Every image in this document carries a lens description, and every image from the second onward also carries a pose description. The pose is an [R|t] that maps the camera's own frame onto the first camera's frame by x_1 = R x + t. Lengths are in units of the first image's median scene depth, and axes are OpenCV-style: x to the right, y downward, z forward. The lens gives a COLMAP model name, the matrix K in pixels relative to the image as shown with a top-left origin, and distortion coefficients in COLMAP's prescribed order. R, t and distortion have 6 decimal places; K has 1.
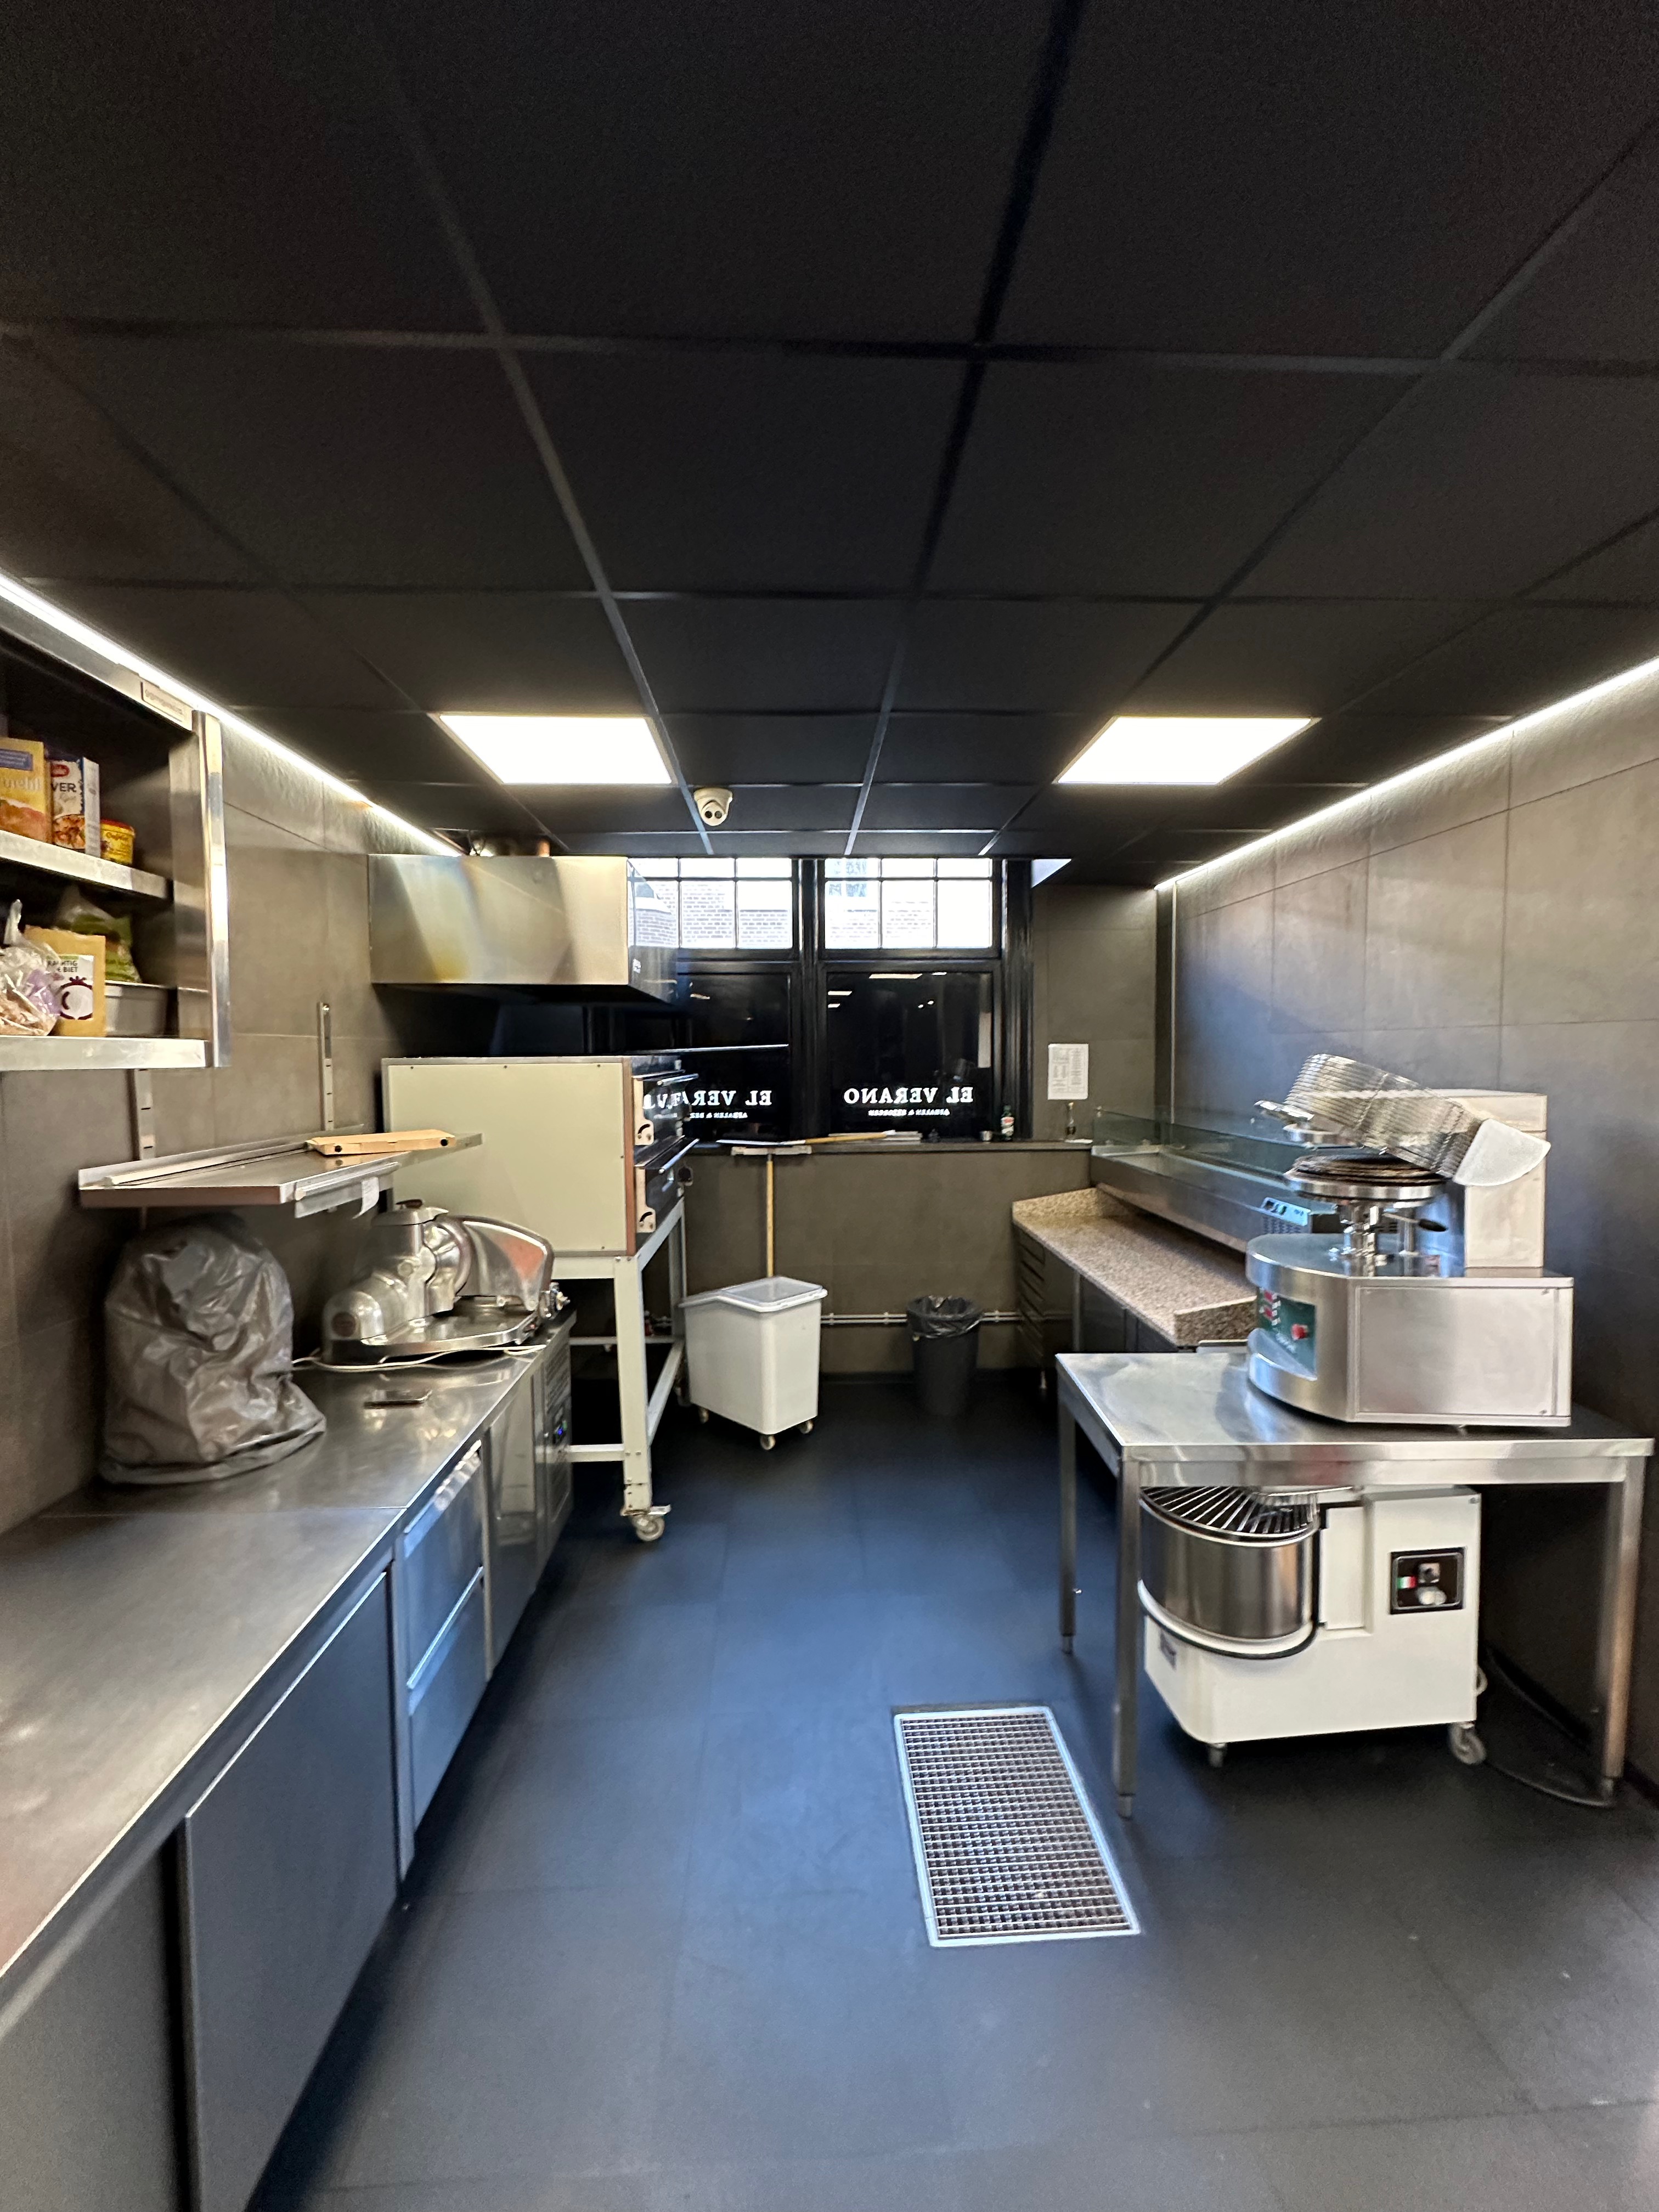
lens RADIAL K [[878.5, 0, 828.7], [0, 878.5, 1102.3], [0, 0, 1]] dist [-0.003335, -0.000343]
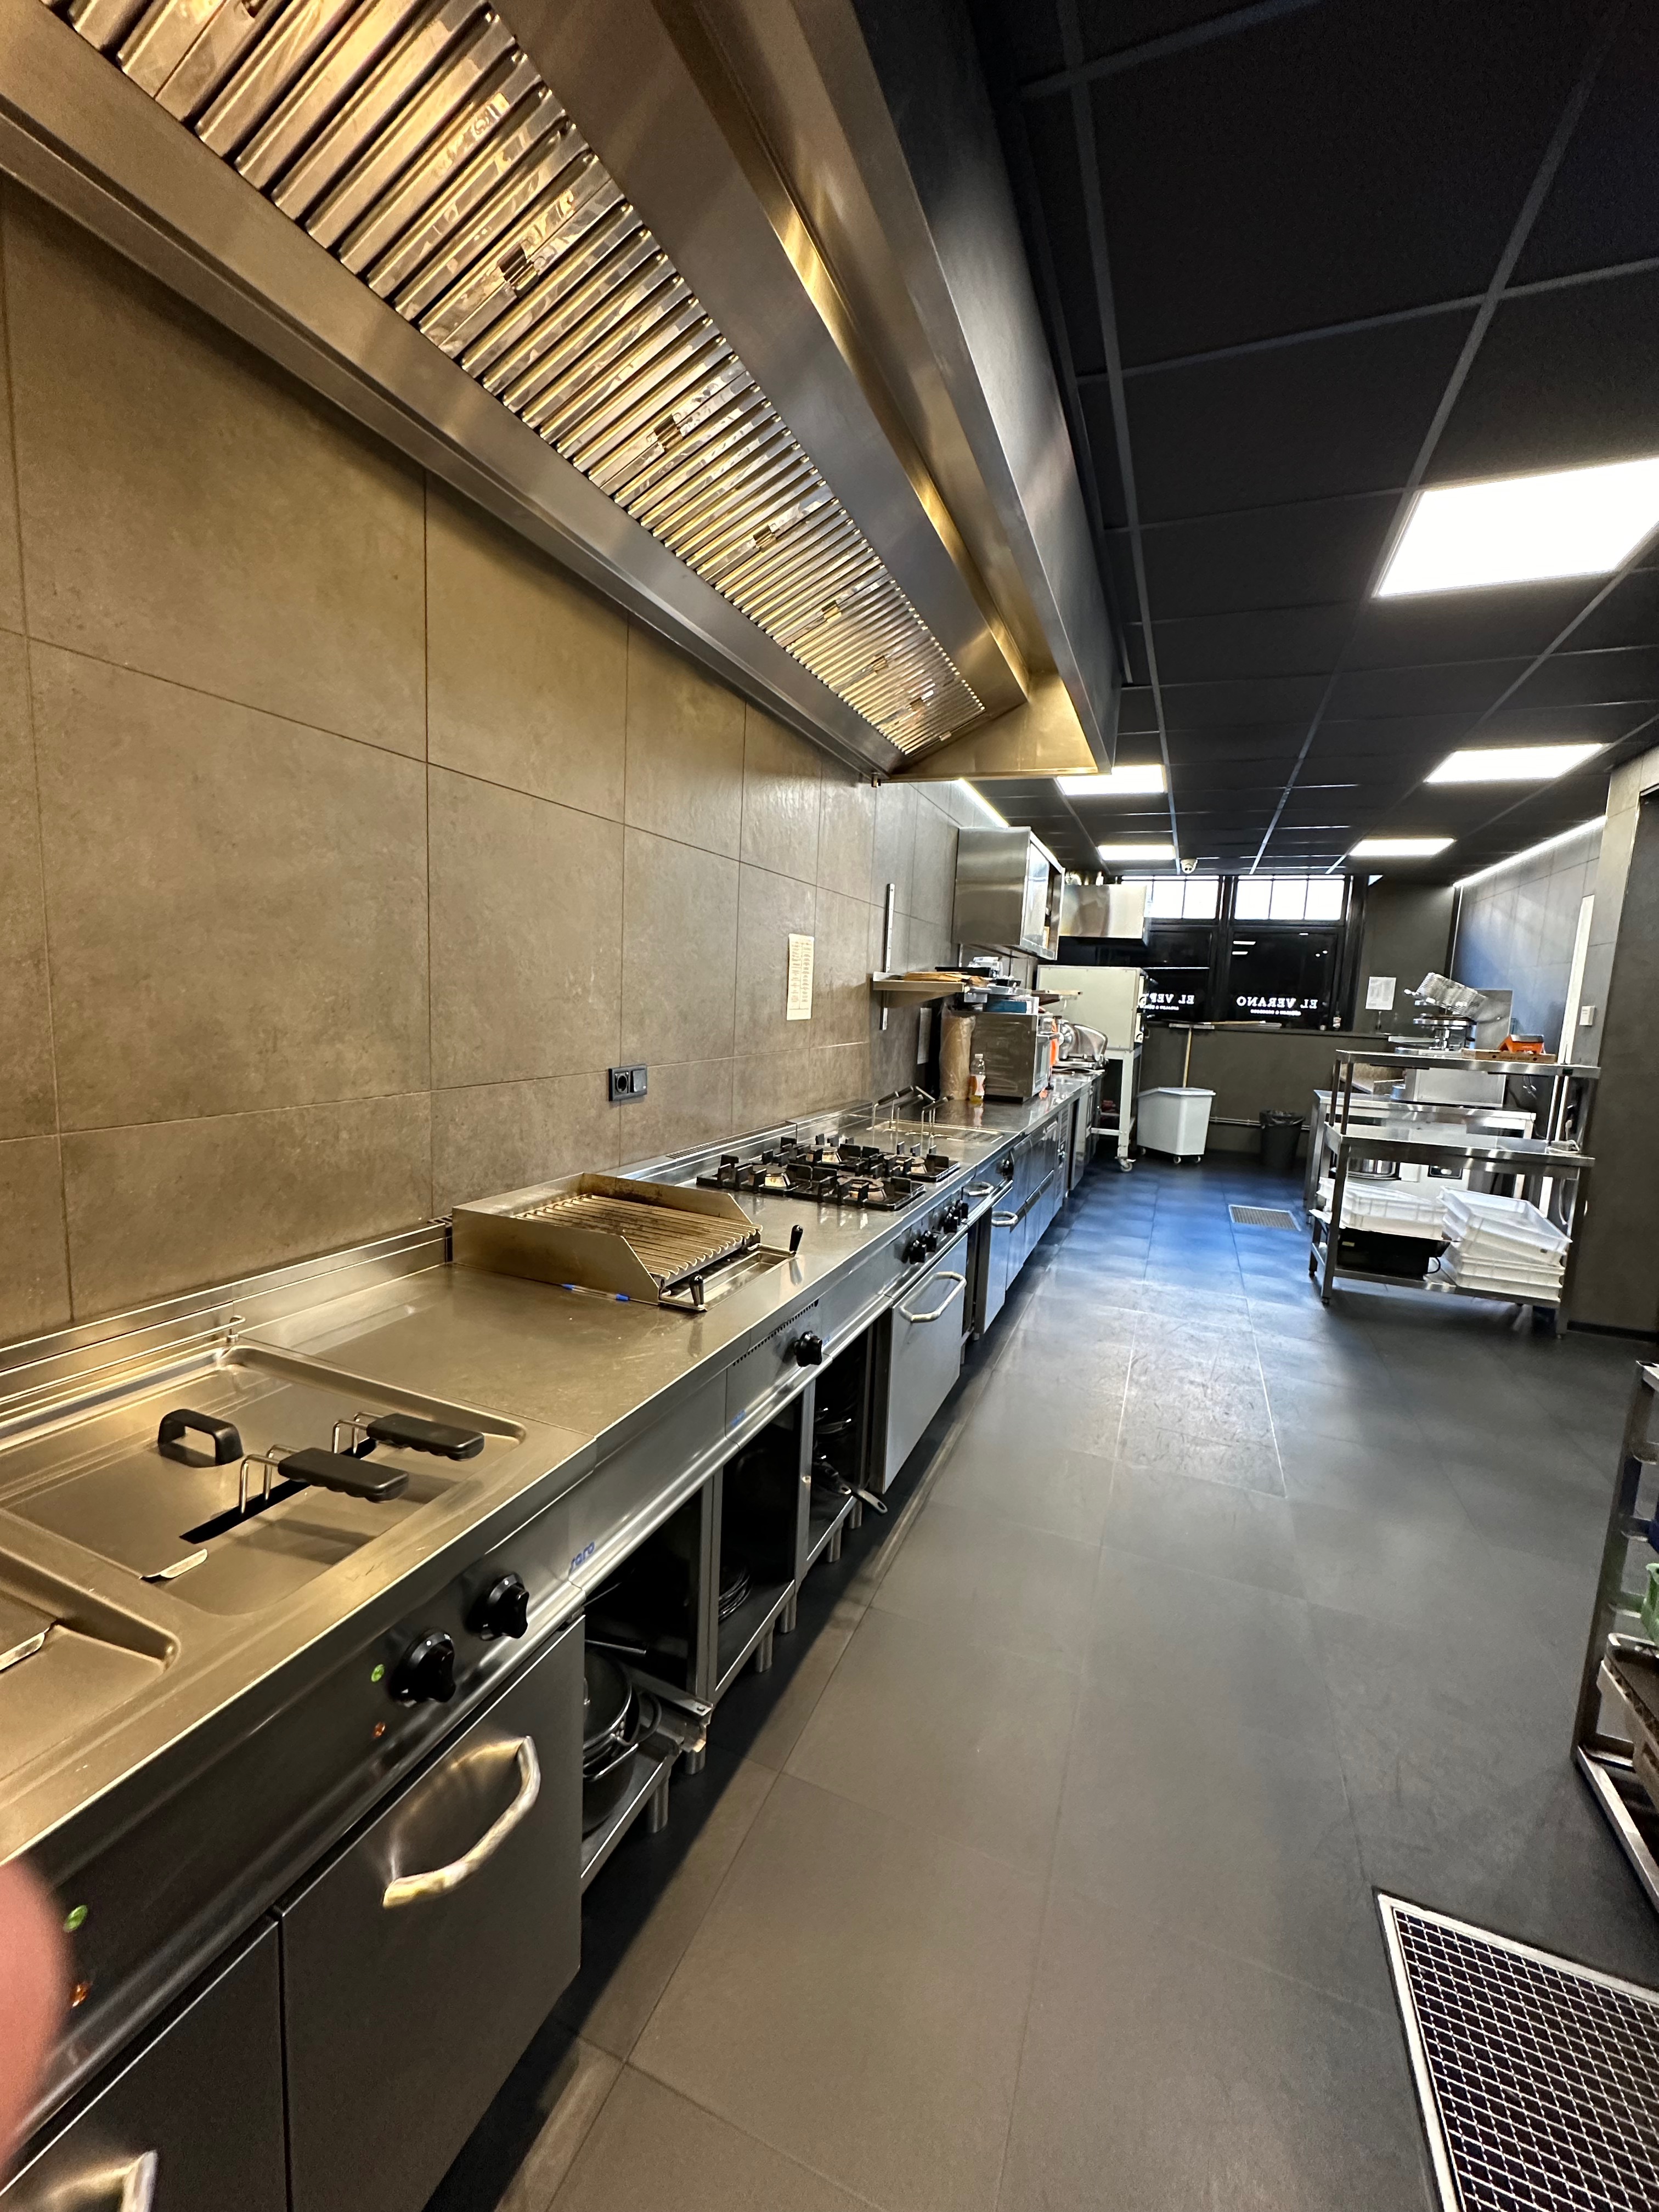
lens RADIAL K [[878.5, 0, 828.7], [0, 878.5, 1102.3], [0, 0, 1]] dist [-0.003335, -0.000343]
pose [[0.906354, 0.100640, -0.410359, 0.031065], [-0.076339, 0.994240, 0.075228, 0.223448], [0.415566, -0.036857, 0.908816, -1.744530]]
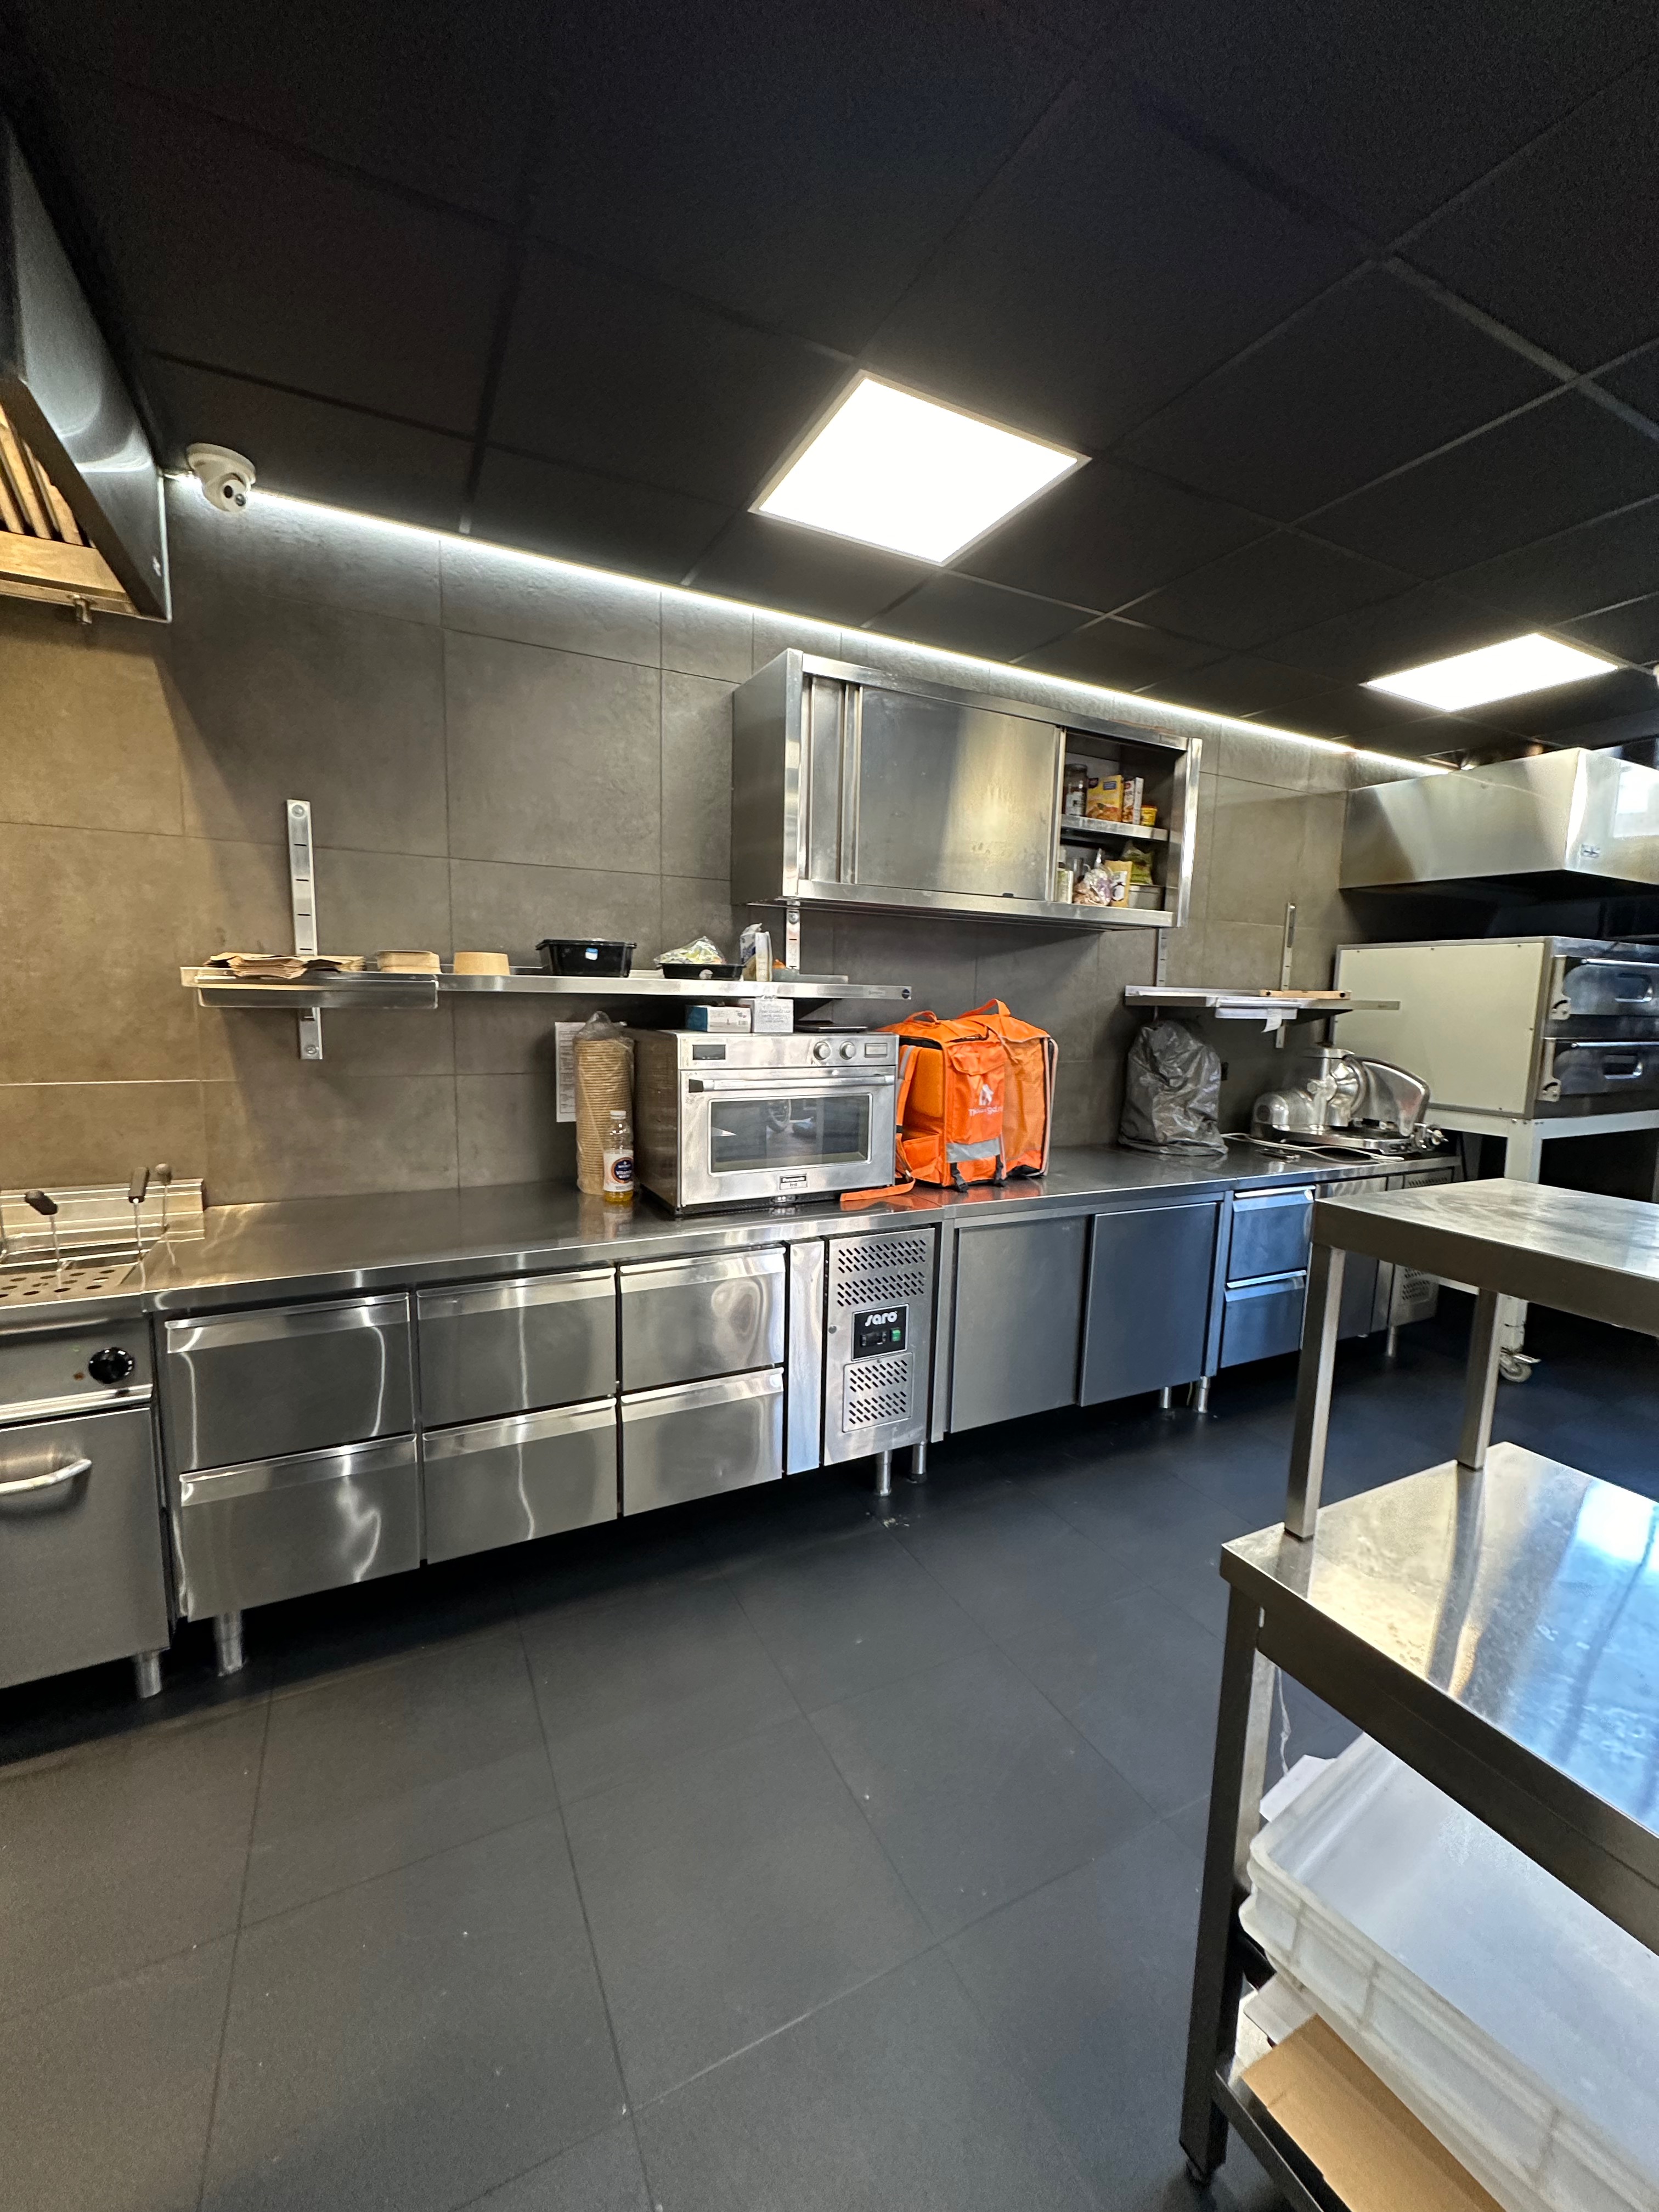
lens RADIAL K [[878.5, 0, 828.7], [0, 878.5, 1102.3], [0, 0, 1]] dist [-0.003335, -0.000343]
pose [[0.414160, 0.130075, -0.900862, 0.454857], [-0.073156, 0.991291, 0.109499, 0.110215], [0.907260, 0.020553, 0.420069, -0.293456]]
